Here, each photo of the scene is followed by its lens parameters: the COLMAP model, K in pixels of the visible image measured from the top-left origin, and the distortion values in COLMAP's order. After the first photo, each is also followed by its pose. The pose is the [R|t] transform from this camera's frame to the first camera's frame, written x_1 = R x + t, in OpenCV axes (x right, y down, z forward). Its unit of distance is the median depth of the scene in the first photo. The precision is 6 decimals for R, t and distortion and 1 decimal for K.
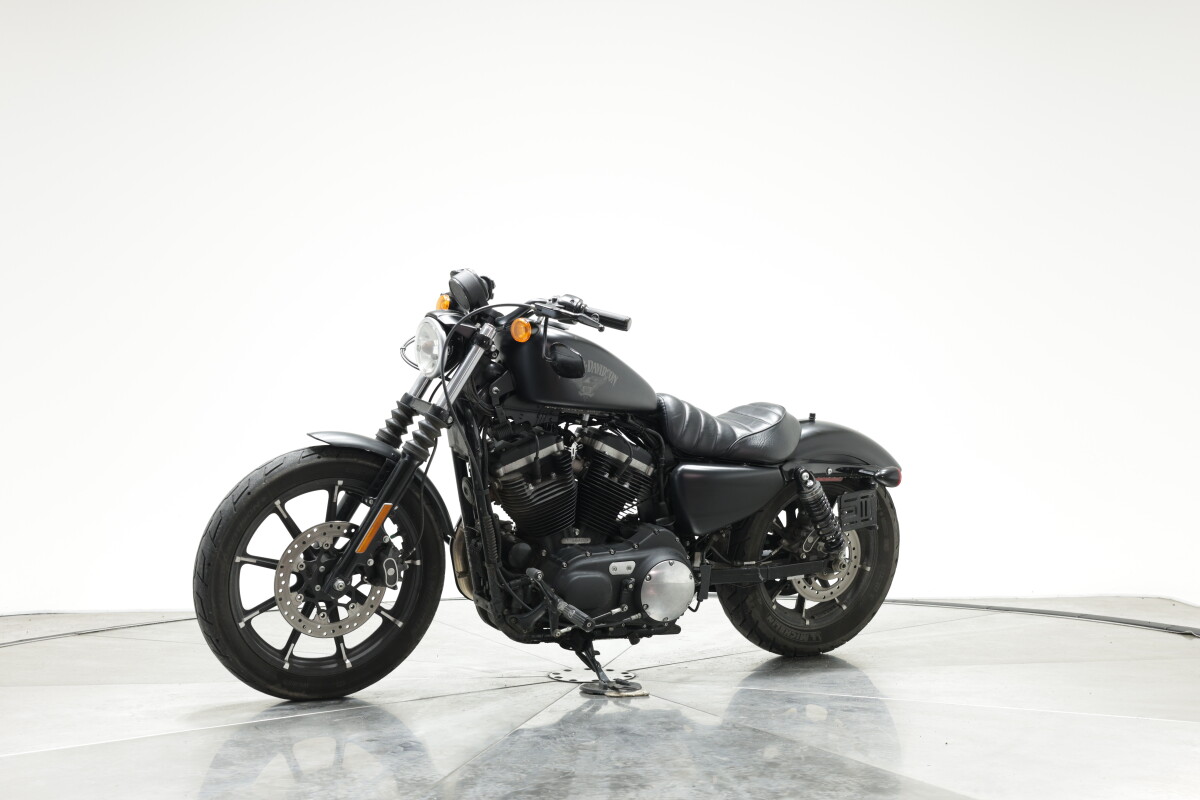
lens RADIAL K [[1603.8, 0, 596.6], [0, 1603.8, 451.9], [0, 0, 1]] dist [-0.001669, 0.054434]
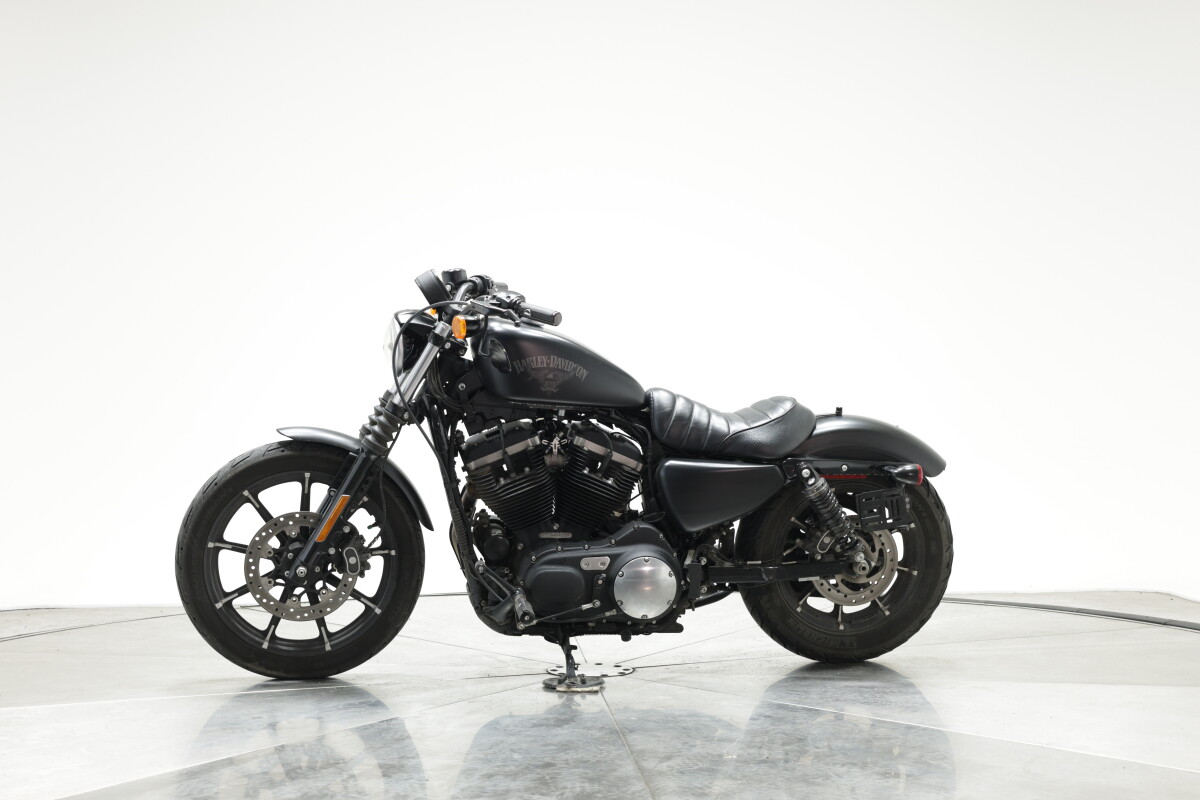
lens RADIAL K [[1603.8, 0, 596.6], [0, 1603.8, 451.9], [0, 0, 1]] dist [-0.001669, 0.054434]
pose [[0.941849, 0.005229, -0.335996, 0.355017], [-0.003766, 0.999980, 0.005006, -0.001973], [0.336015, -0.003449, 0.941850, 0.062768]]
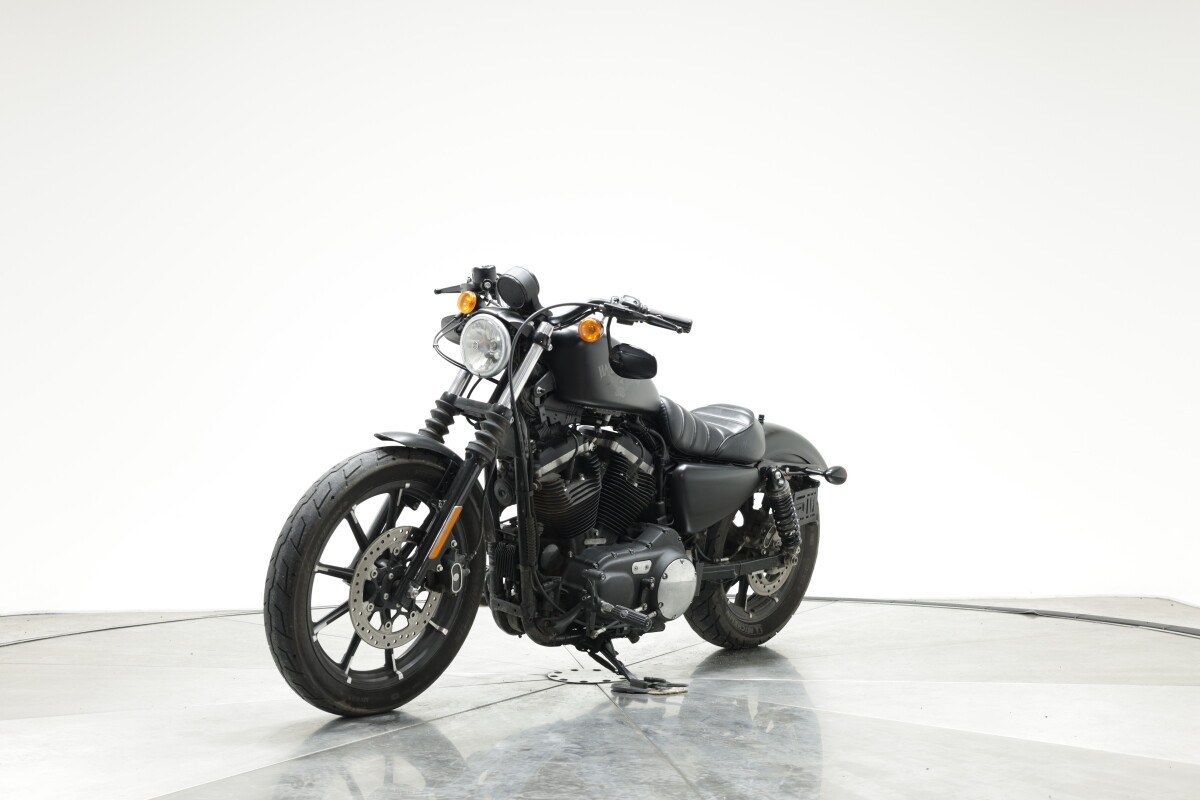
lens RADIAL K [[1603.8, 0, 596.6], [0, 1603.8, 451.9], [0, 0, 1]] dist [-0.001669, 0.054434]
pose [[0.941326, -0.003935, 0.337475, -0.354928], [0.004833, 0.999987, -0.001820, 0.001480], [-0.337463, 0.003344, 0.941333, 0.059958]]
